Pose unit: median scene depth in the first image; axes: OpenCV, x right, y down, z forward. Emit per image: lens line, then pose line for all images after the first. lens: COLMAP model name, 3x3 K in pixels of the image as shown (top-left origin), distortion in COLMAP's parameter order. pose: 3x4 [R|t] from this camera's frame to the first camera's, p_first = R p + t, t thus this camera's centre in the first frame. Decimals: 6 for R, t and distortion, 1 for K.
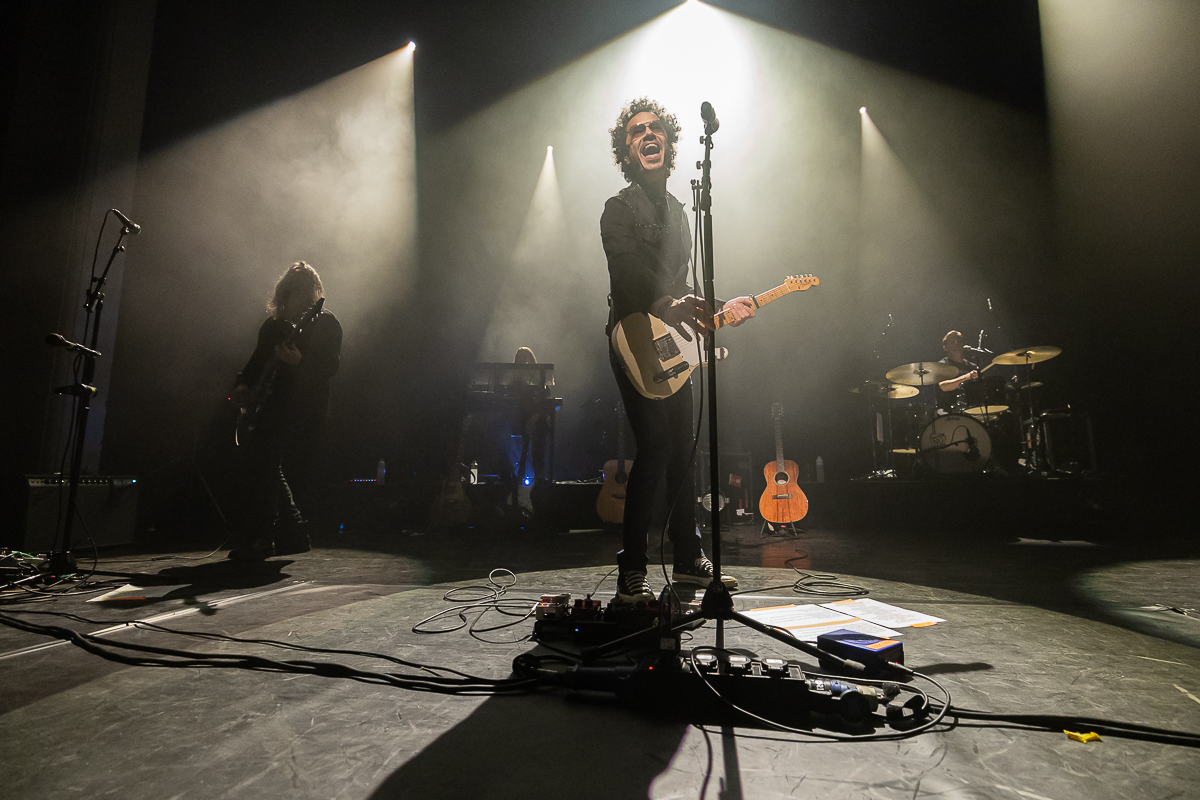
lens RADIAL K [[527.8, 0, 622.4], [0, 527.8, 404.4], [0, 0, 1]] dist [-0.000518, 0.000450]
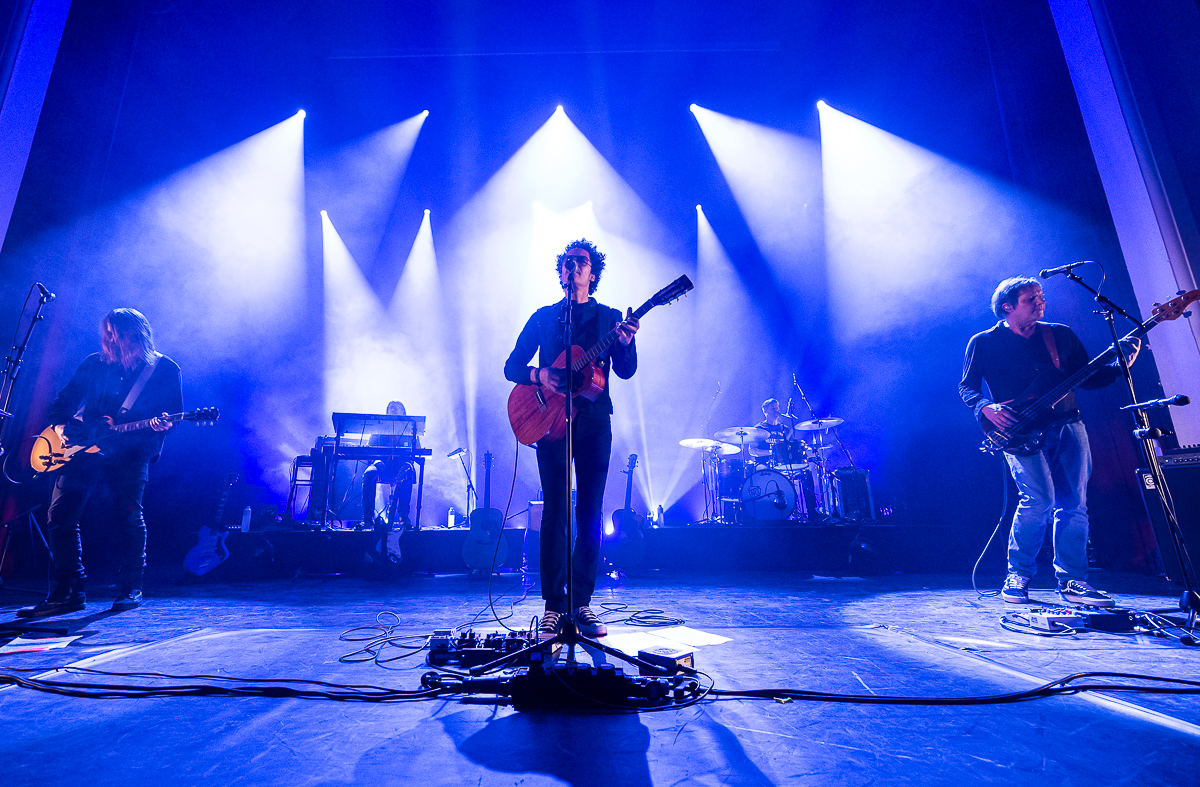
lens RADIAL K [[527.8, 0, 565.8], [0, 527.8, 382.2], [0, 0, 1]] dist [-0.000518, 0.000450]
pose [[0.986725, 0.039584, 0.157502, -0.045715], [-0.021794, 0.993343, -0.113114, -0.069206], [-0.160931, 0.108180, 0.981019, -0.263862]]
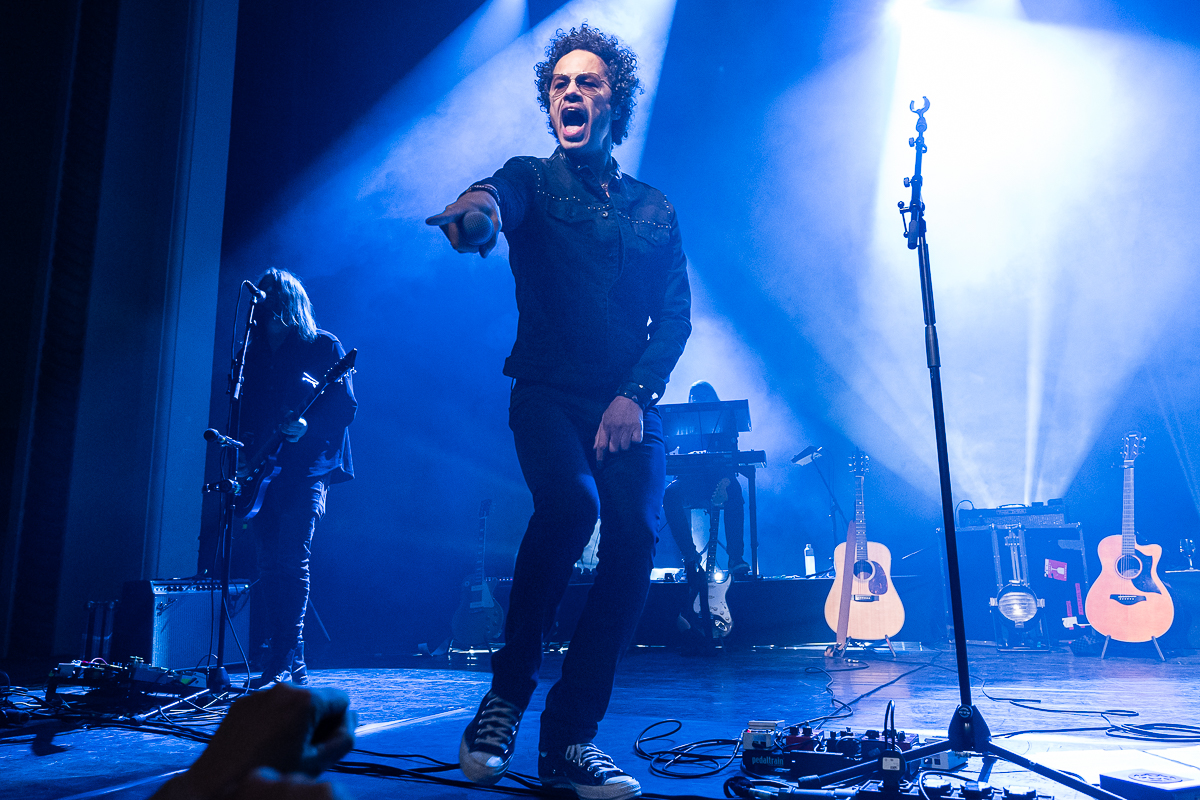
lens RADIAL K [[884.3, 0, 625.4], [0, 884.3, 388.5], [0, 0, 1]] dist [0.004371, -0.004911]
pose [[0.960946, -0.074589, -0.266494, 0.048934], [0.057837, 0.995856, -0.070178, -0.049002], [0.270625, 0.052025, 0.961278, -0.291000]]
